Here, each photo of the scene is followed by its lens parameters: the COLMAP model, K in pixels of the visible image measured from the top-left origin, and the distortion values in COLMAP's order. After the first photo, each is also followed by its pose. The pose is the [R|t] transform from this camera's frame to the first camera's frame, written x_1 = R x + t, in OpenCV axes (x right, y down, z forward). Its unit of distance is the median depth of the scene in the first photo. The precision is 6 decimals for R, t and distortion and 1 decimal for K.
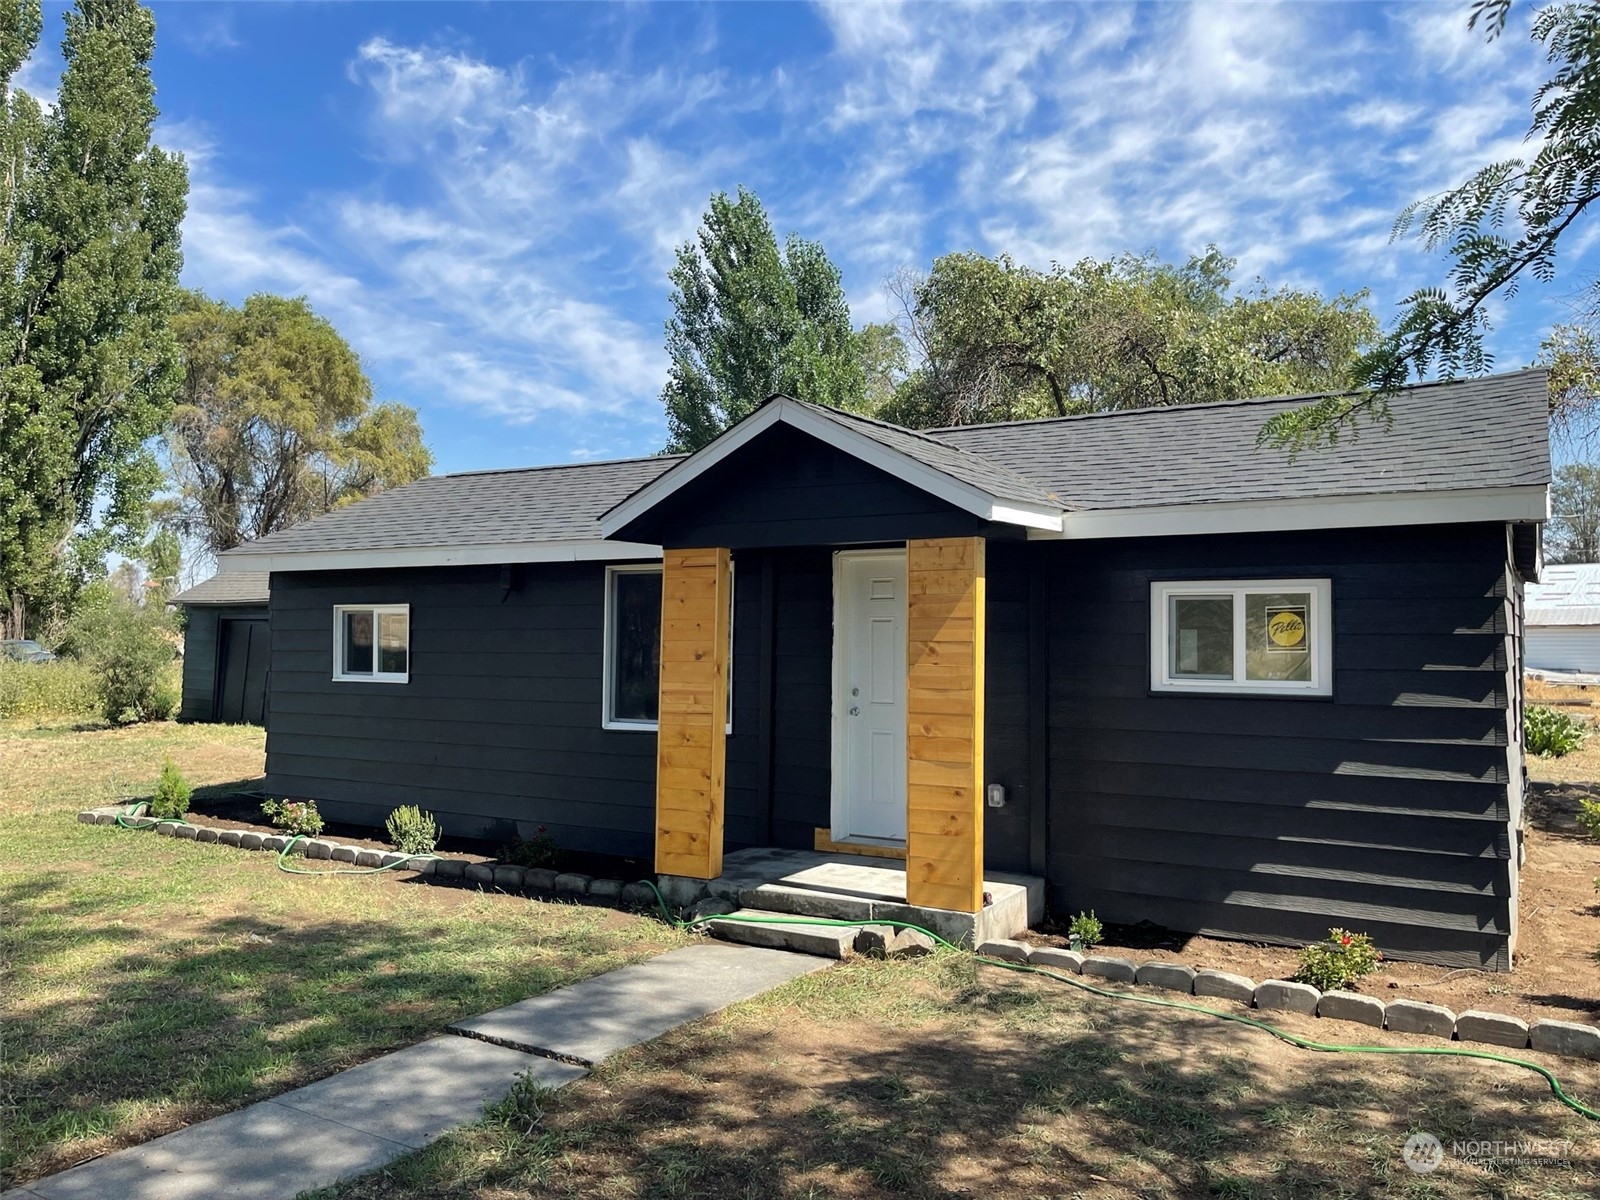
lens RADIAL K [[1240.7, 0, 819.3], [0, 1240.7, 603.7], [0, 0, 1]] dist [0.057720, -0.092644]
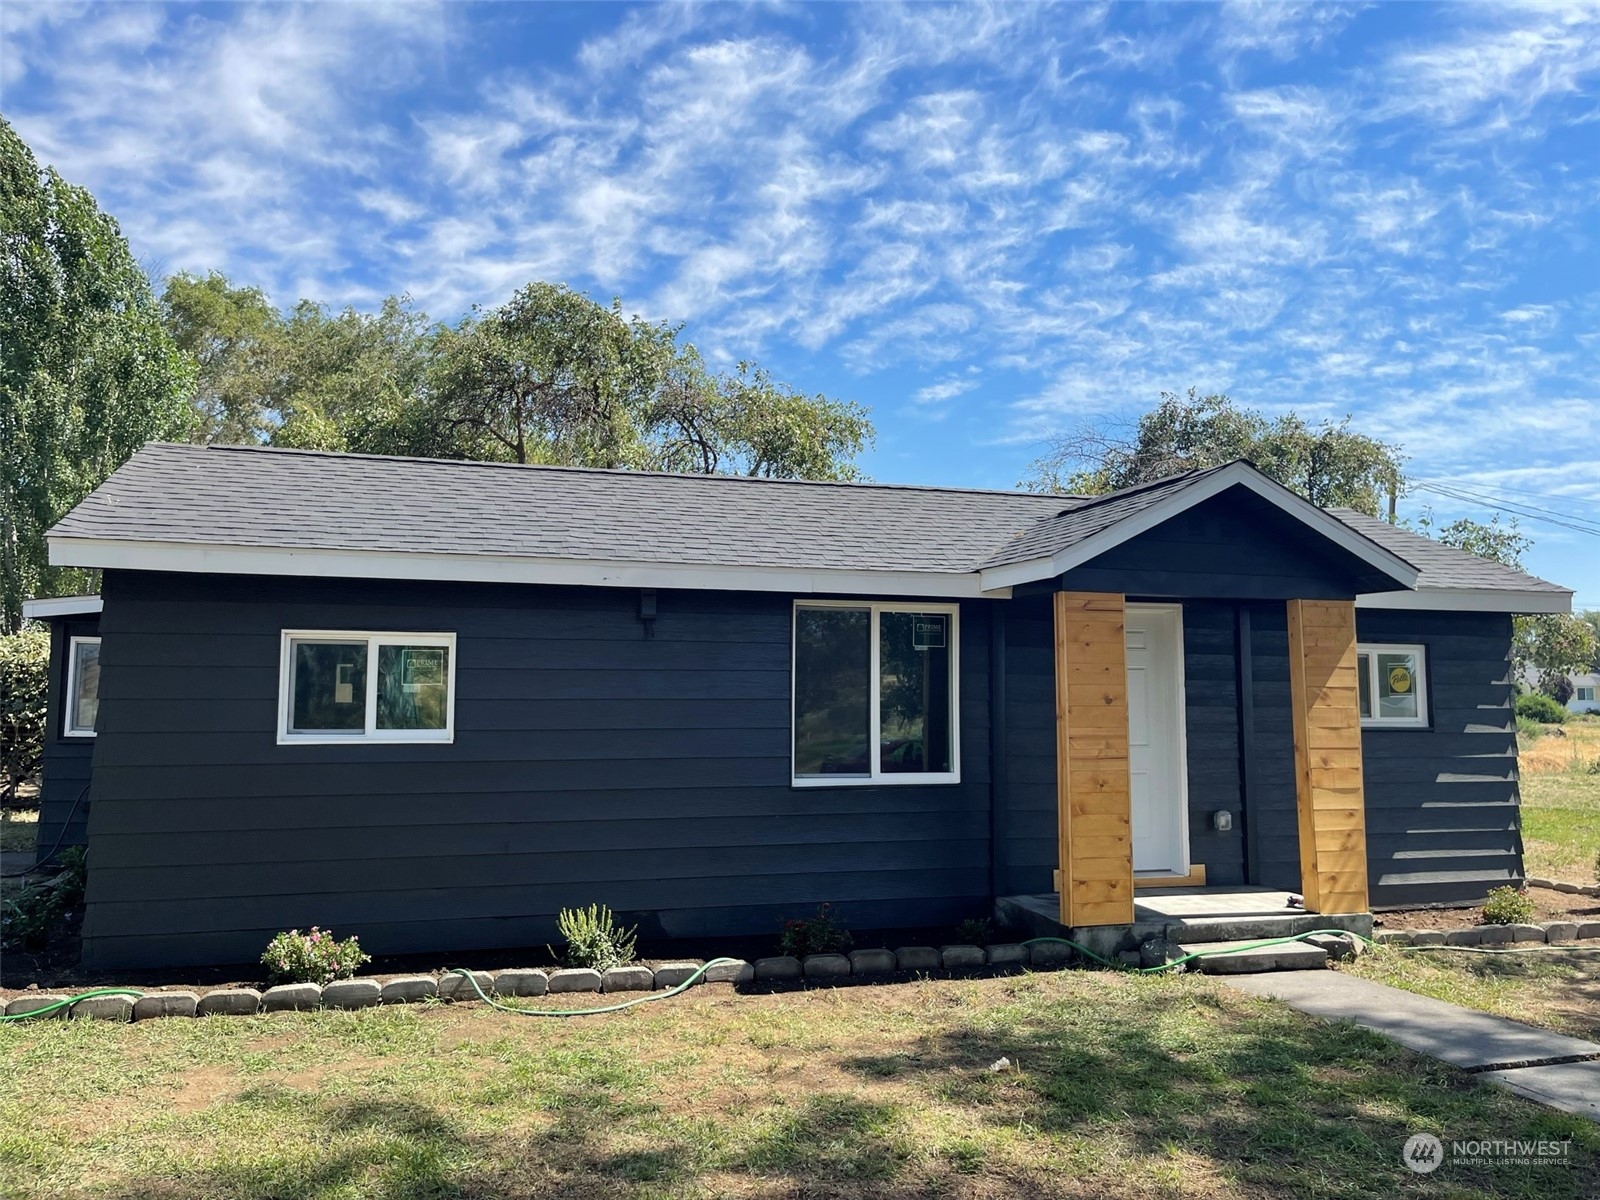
lens RADIAL K [[1203.8, 0, 800.0], [0, 1203.8, 600.0], [0, 0, 1]] dist [0.065342, -0.083594]
pose [[0.672637, 0.059688, 0.737561, -0.160088], [-0.025819, 0.998028, -0.057220, 0.003808], [-0.739522, 0.019445, 0.672851, 0.085169]]
